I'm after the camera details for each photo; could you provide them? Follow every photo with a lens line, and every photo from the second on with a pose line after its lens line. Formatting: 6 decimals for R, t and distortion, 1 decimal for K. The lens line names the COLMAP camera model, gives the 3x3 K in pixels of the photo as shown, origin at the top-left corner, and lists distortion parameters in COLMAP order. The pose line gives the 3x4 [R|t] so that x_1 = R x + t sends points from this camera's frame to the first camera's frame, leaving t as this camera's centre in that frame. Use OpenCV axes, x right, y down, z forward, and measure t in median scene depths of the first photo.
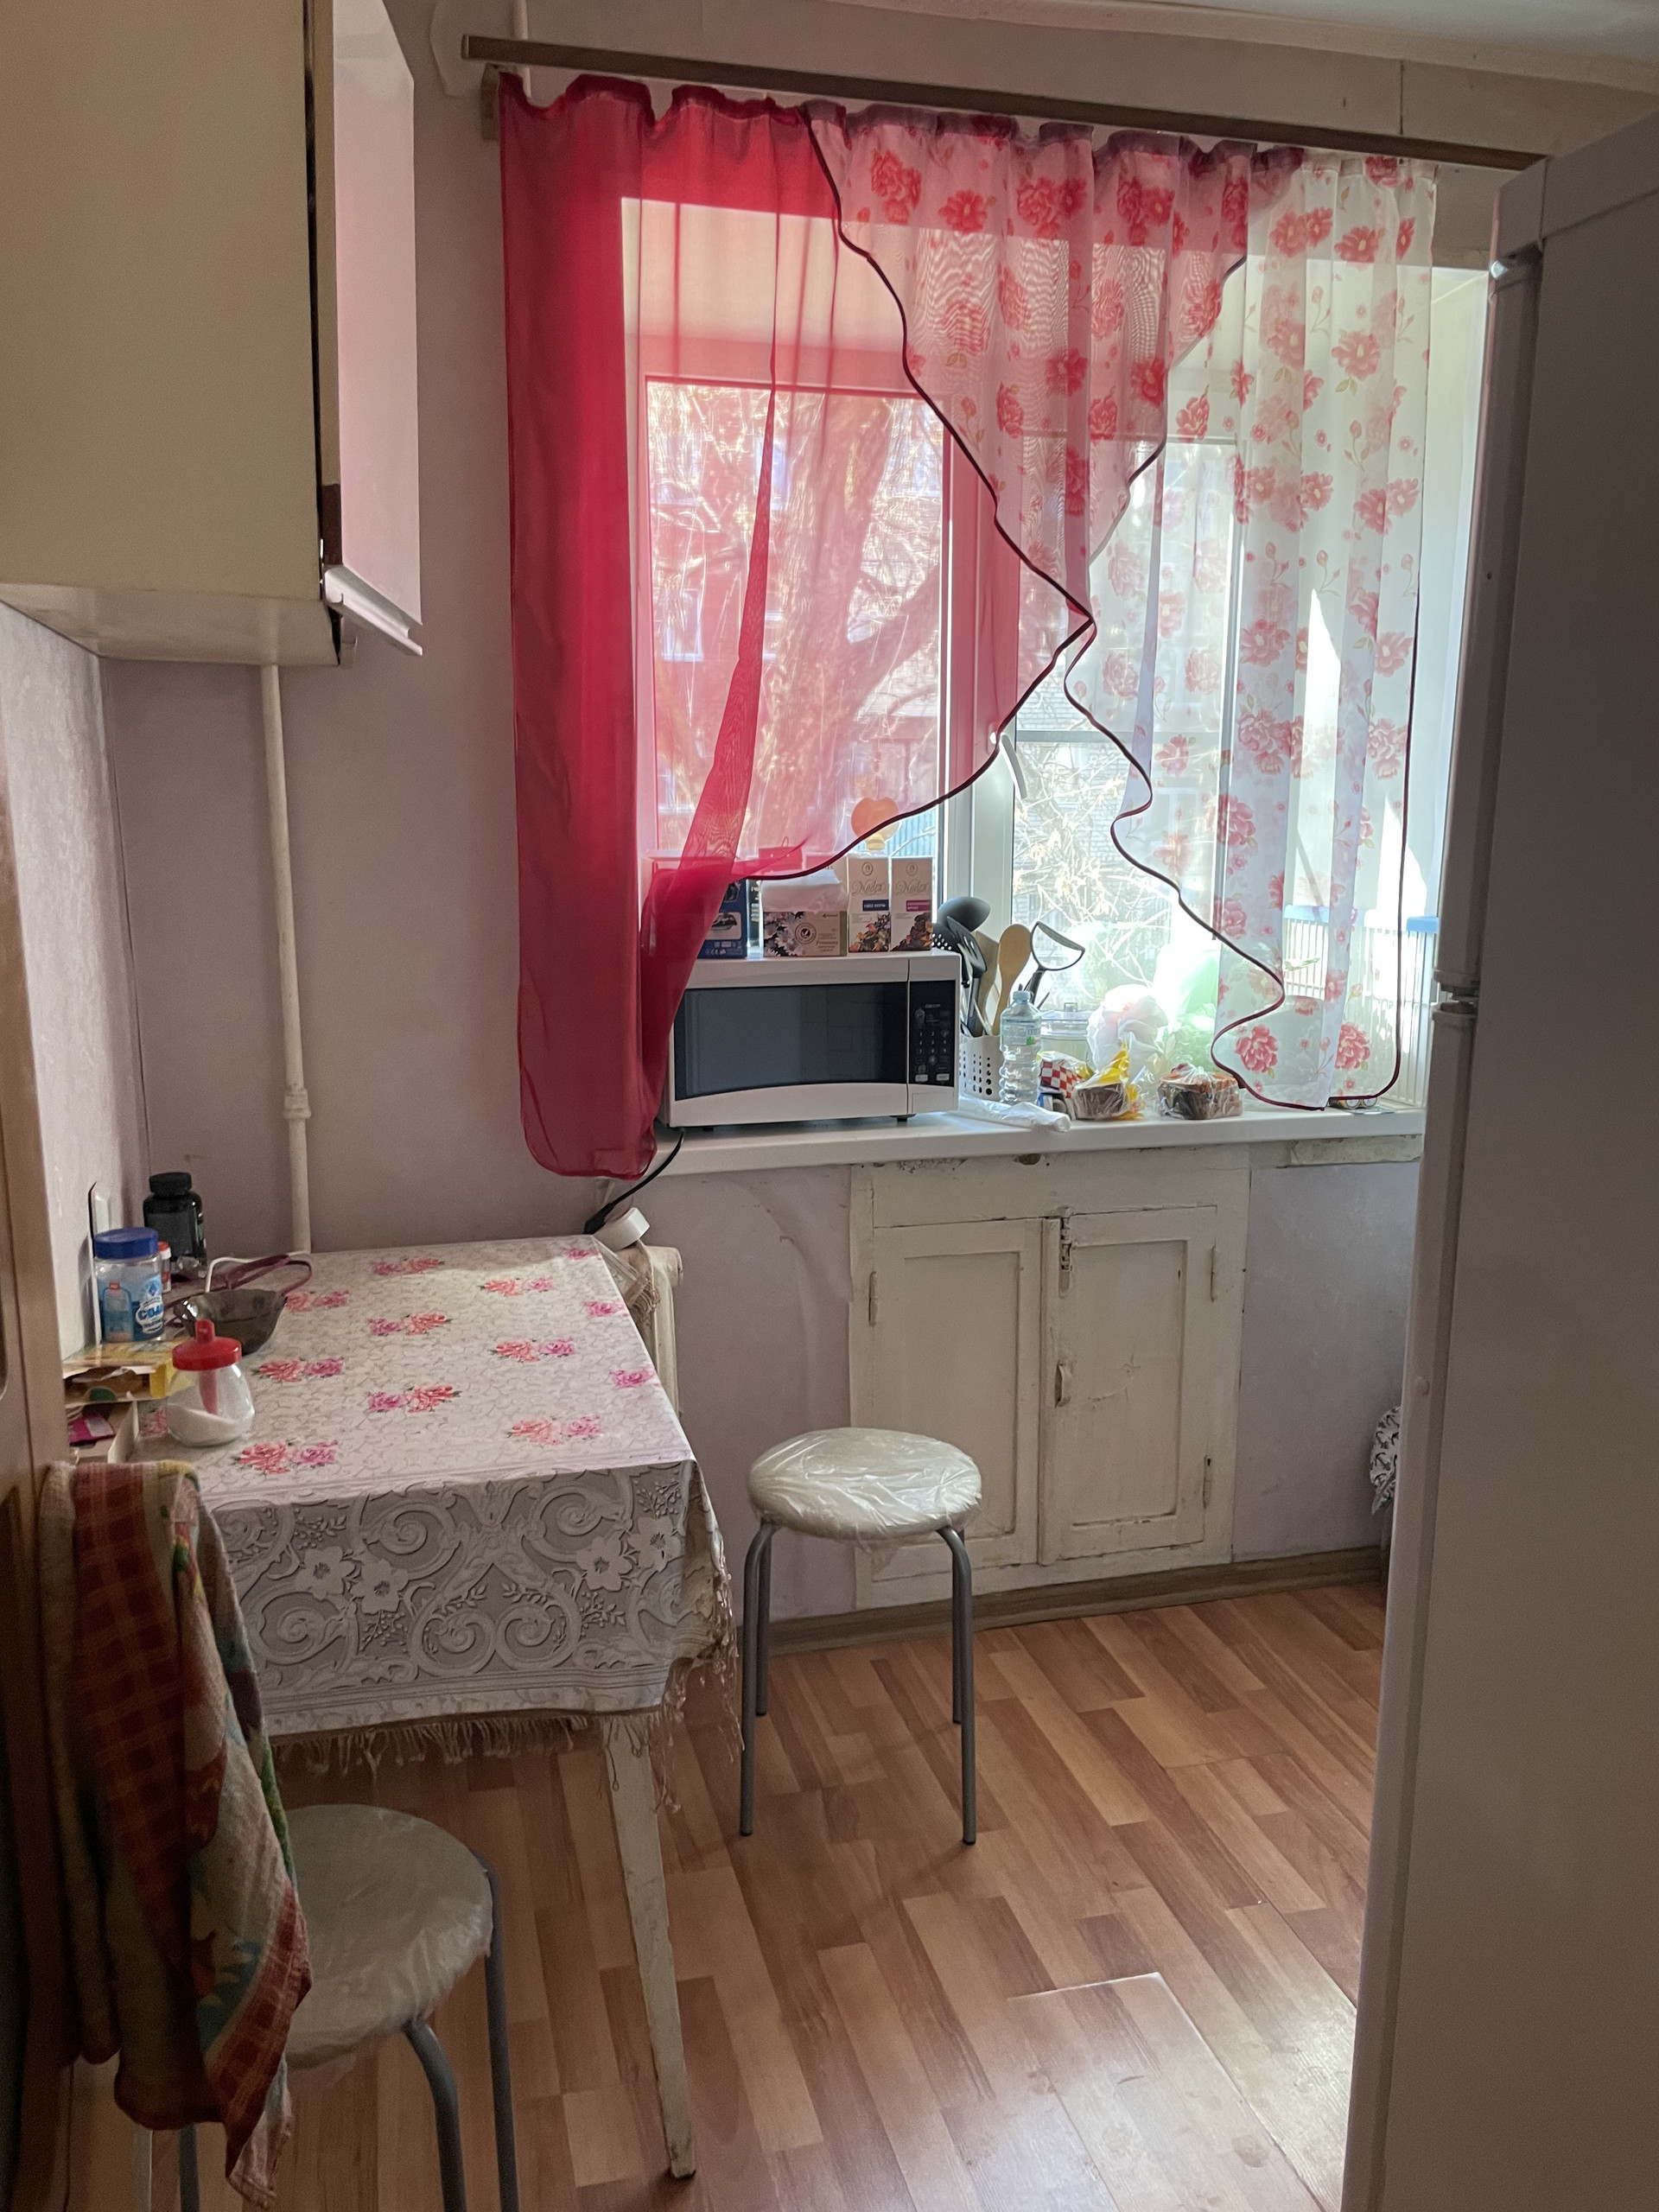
lens RADIAL K [[1687.8, 0, 825.2], [0, 1687.8, 1117.9], [0, 0, 1]] dist [0.099174, -0.135949]
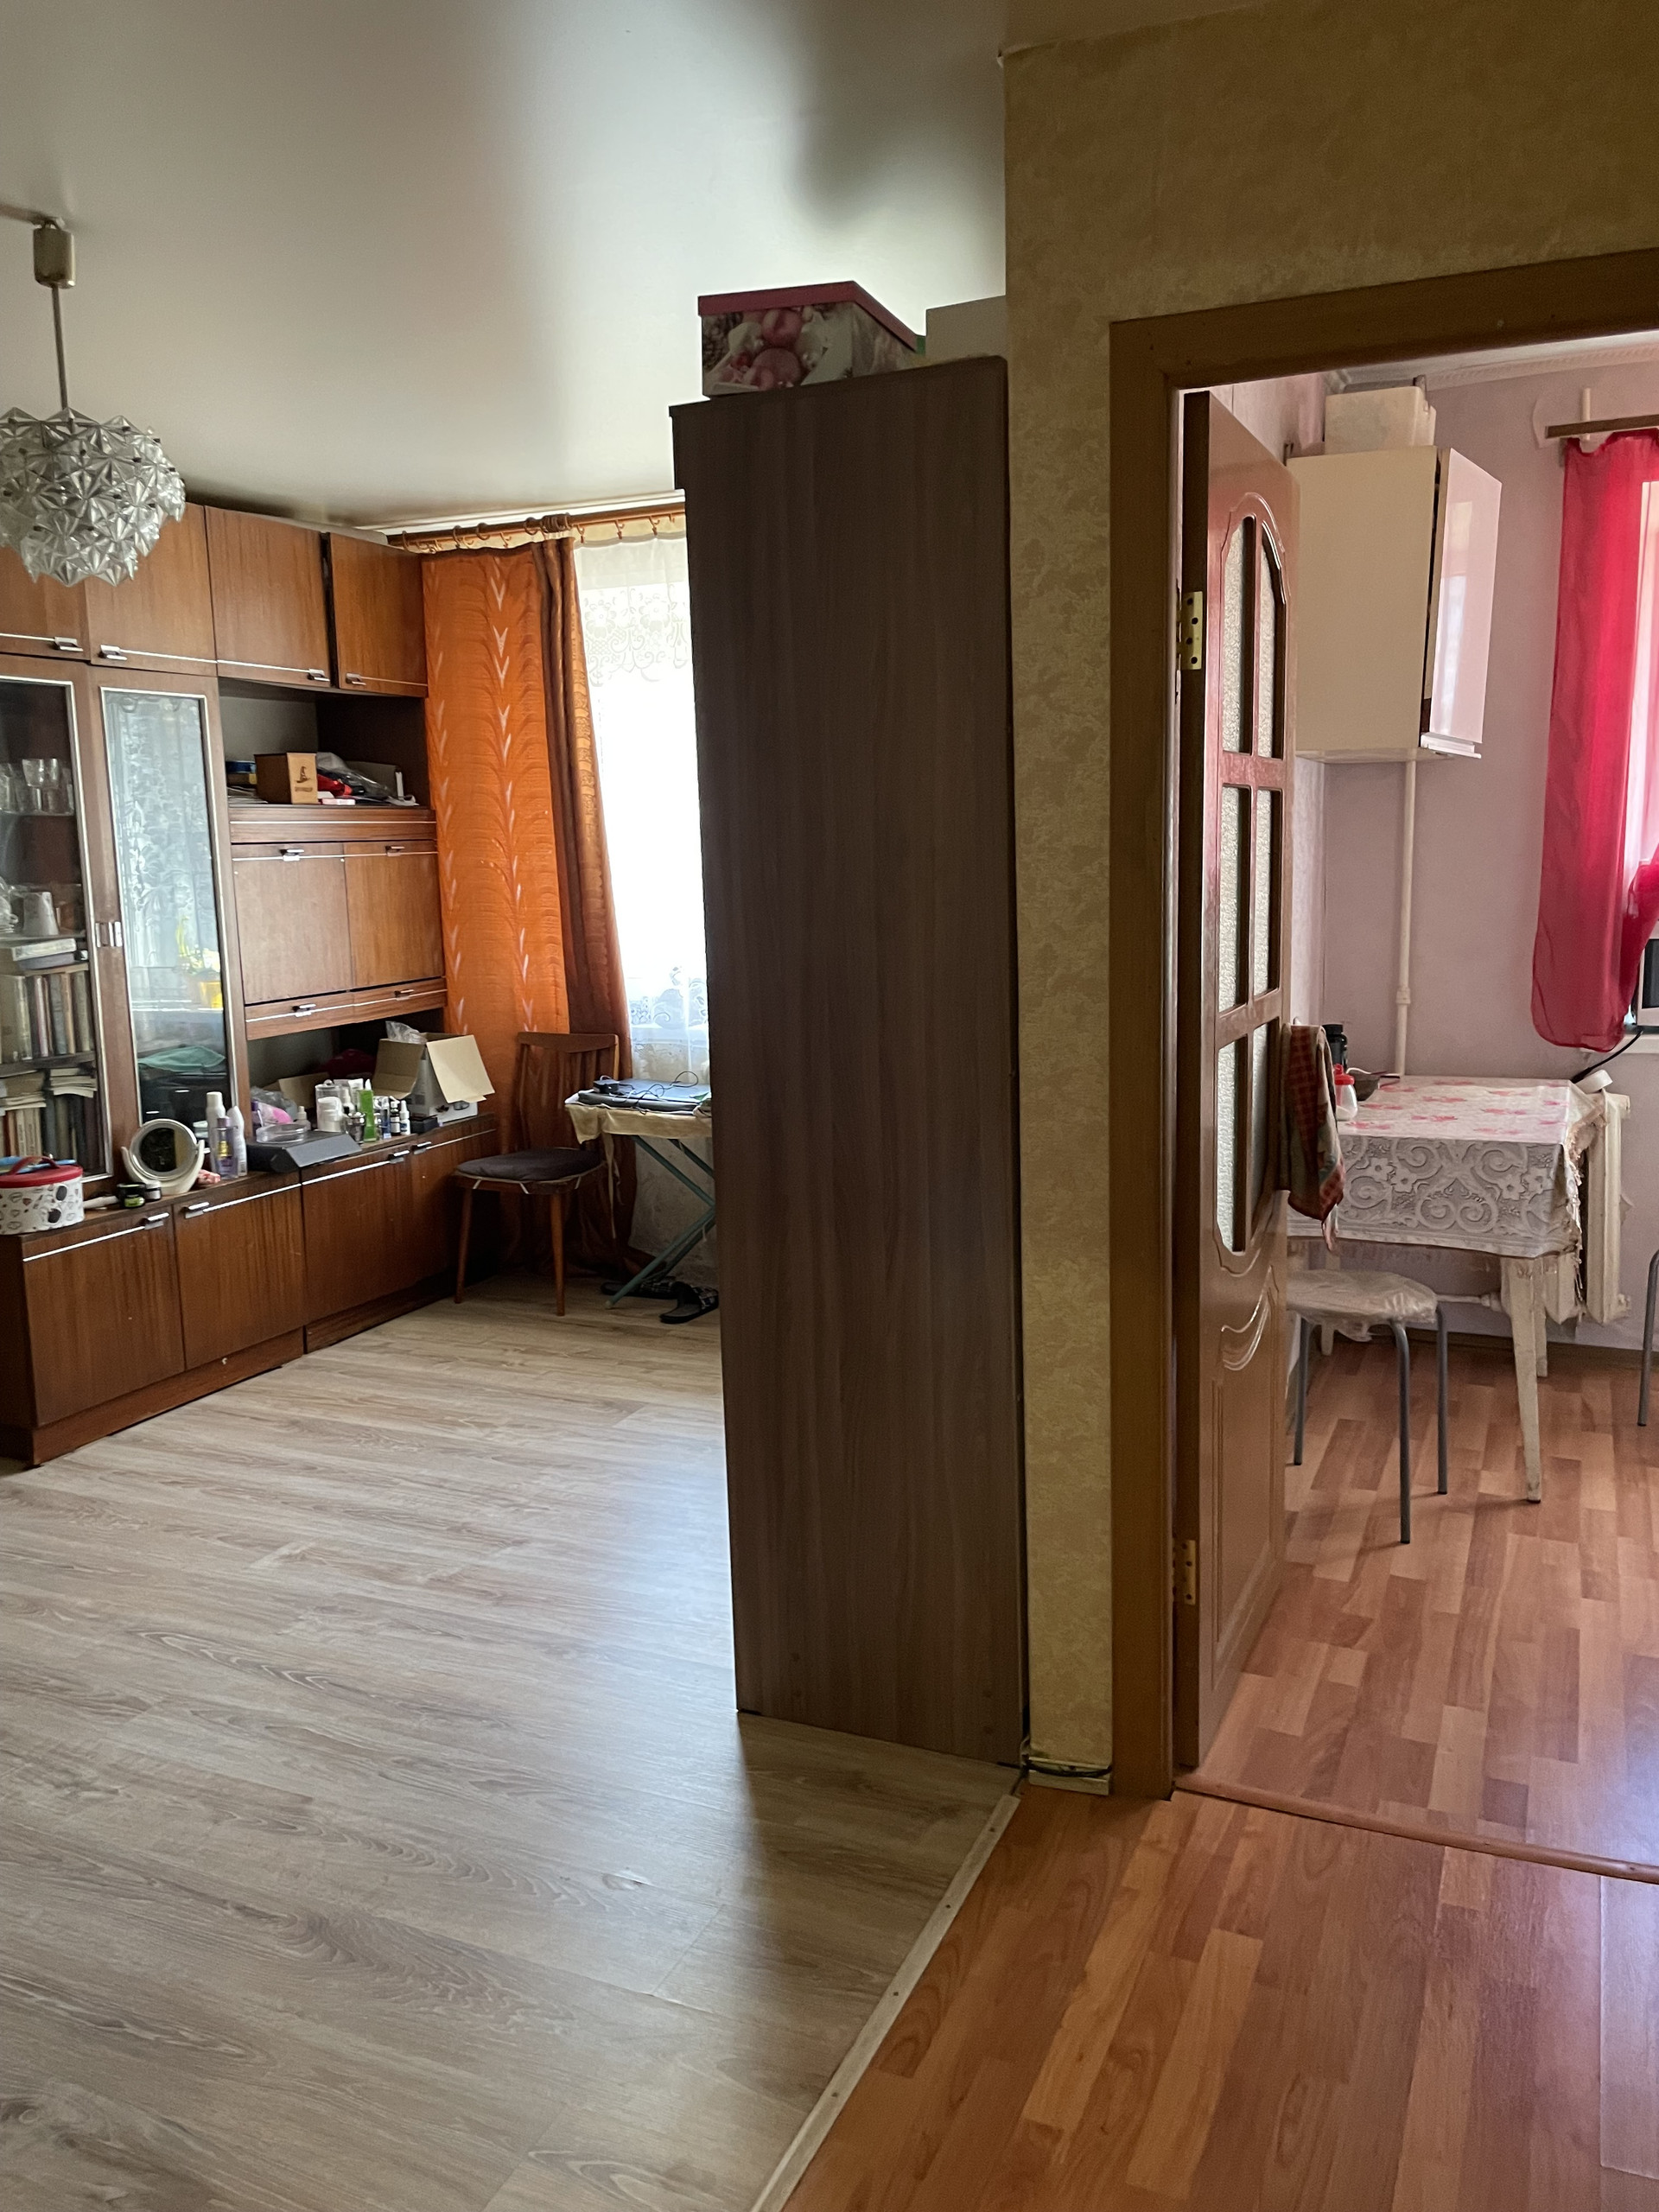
lens RADIAL K [[1685.7, 0, 824.1], [0, 1685.7, 1094.5], [0, 0, 1]] dist [0.106748, -0.146473]
pose [[0.781025, 0.075310, -0.619942, 0.332463], [-0.092401, 0.995711, 0.004549, 0.139898], [0.617626, 0.053731, 0.784634, -0.784523]]
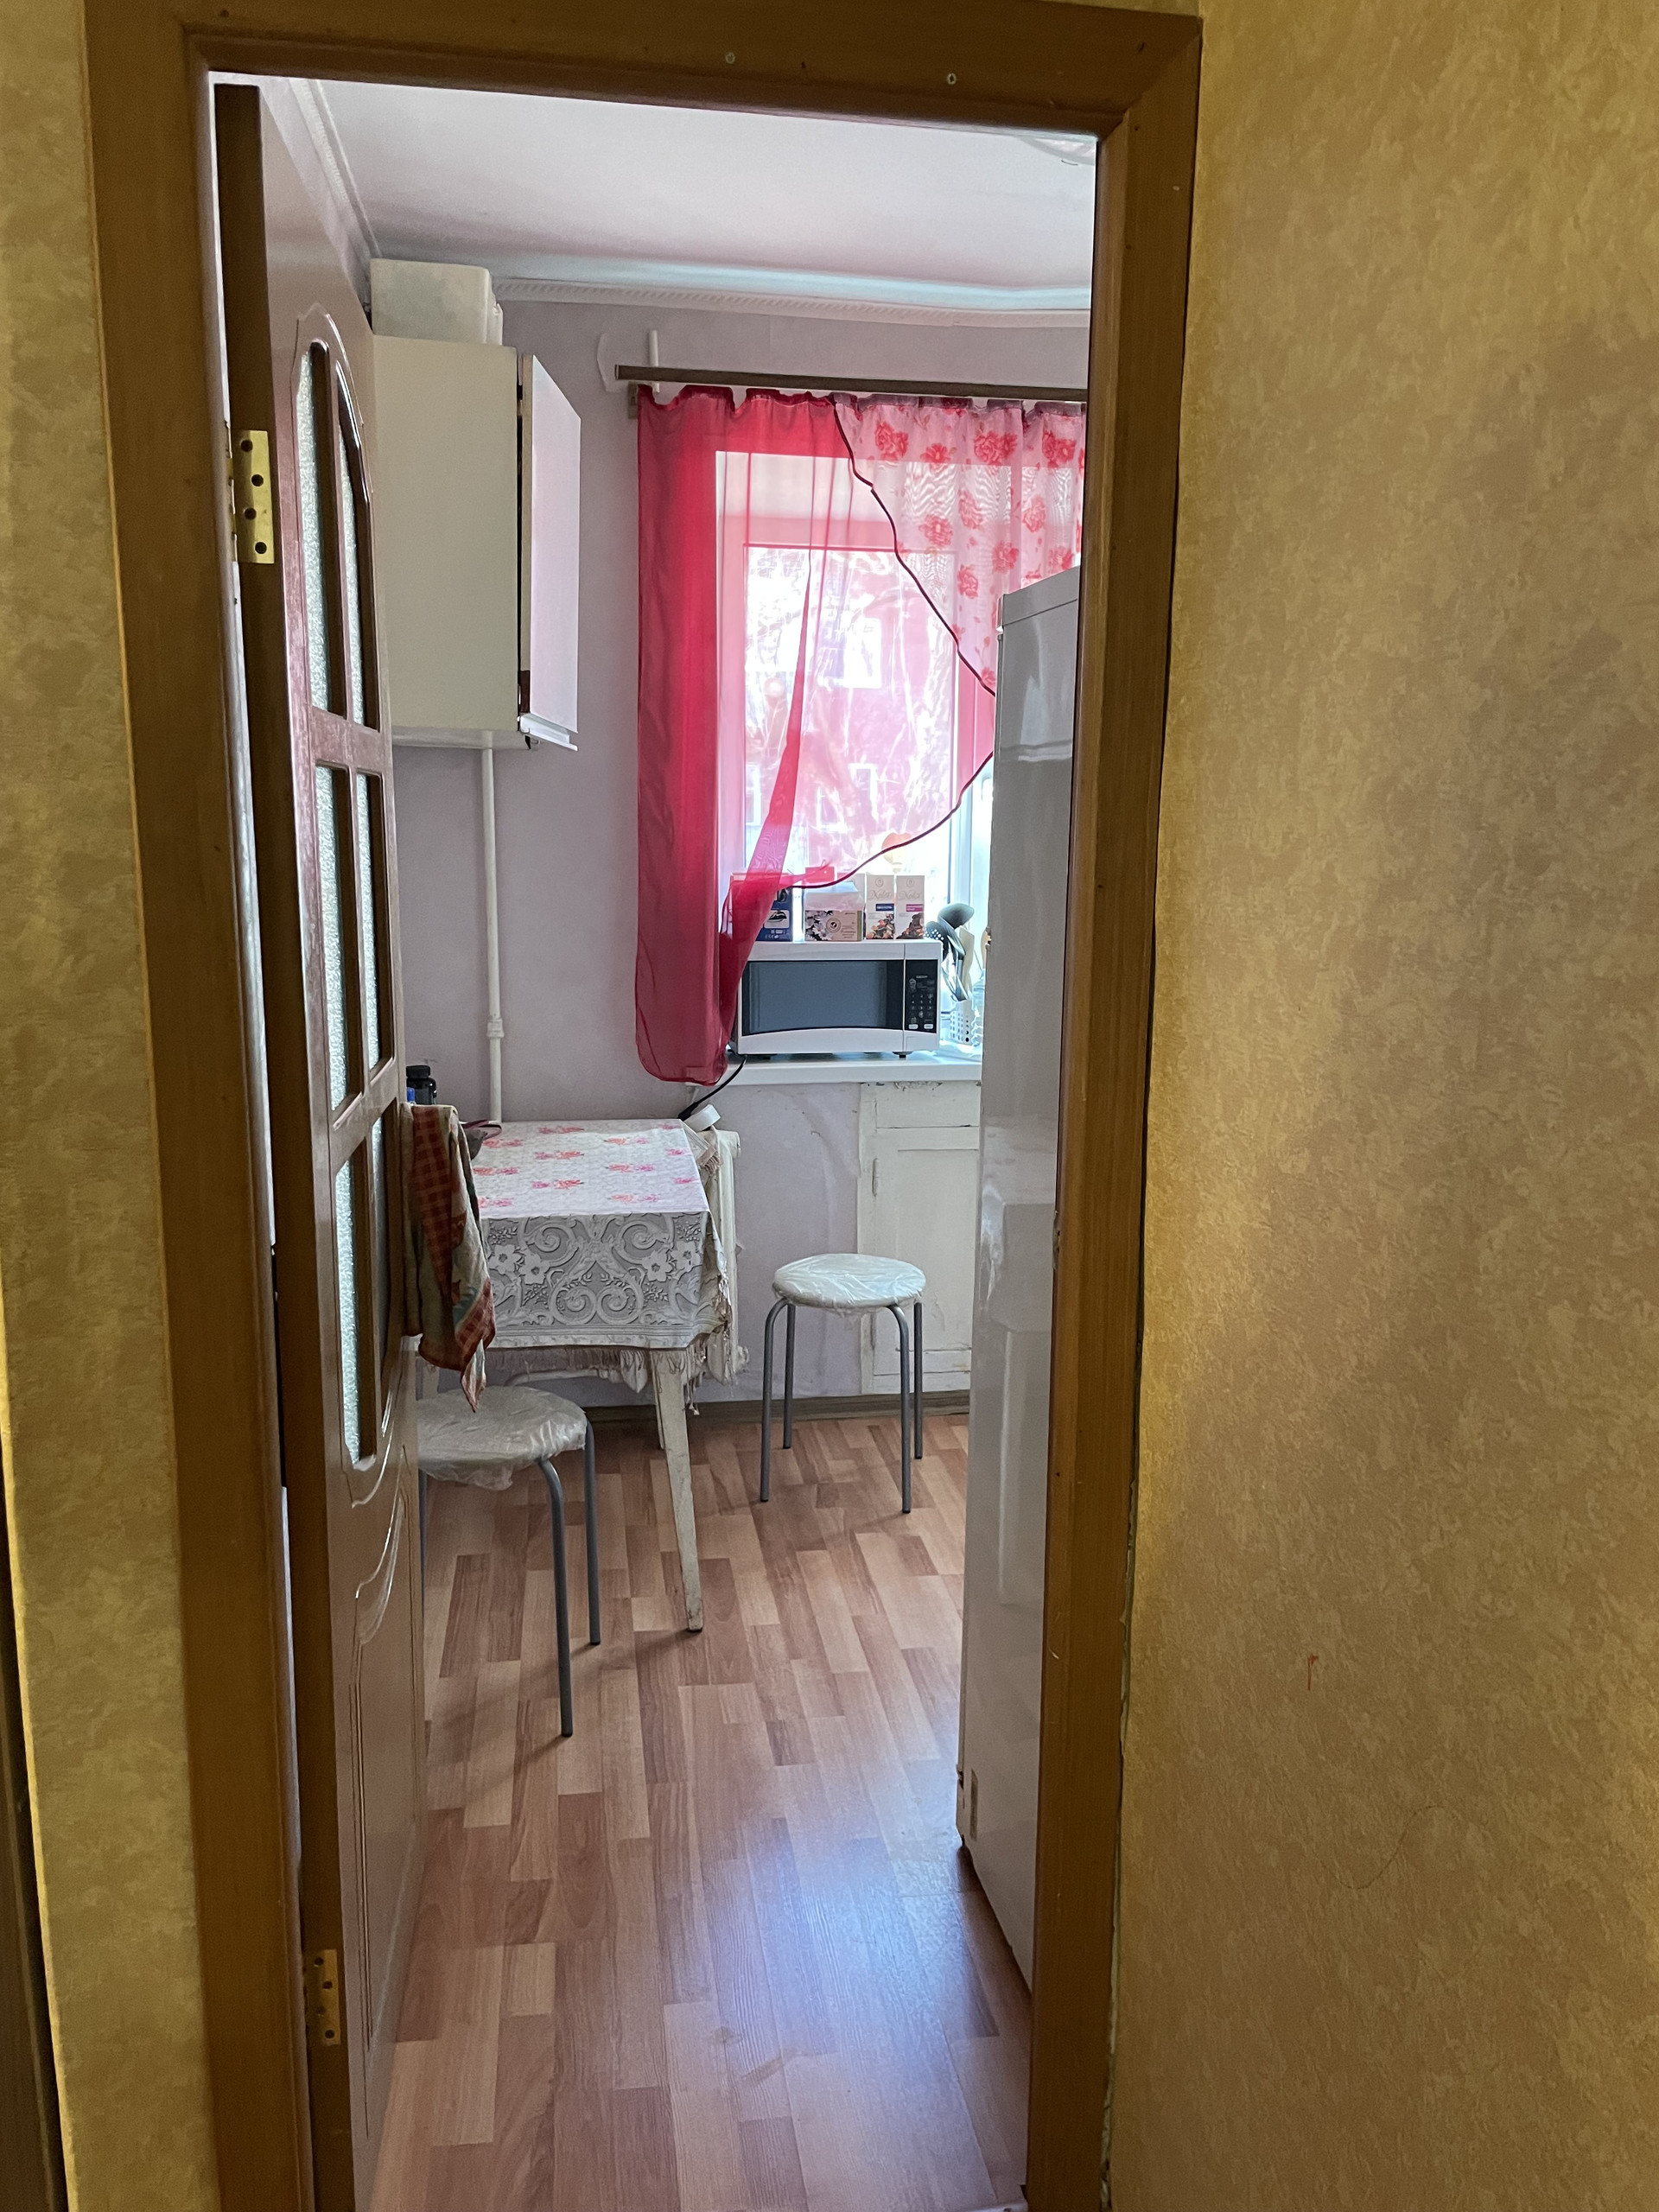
lens RADIAL K [[1686.5, 0, 829.5], [0, 1686.5, 1106.0], [0, 0, 1]] dist [0.102031, -0.136529]
pose [[0.994345, 0.026191, -0.102919, 0.147214], [-0.028066, 0.999465, -0.016809, 0.076545], [0.102424, 0.019603, 0.994548, -0.483293]]
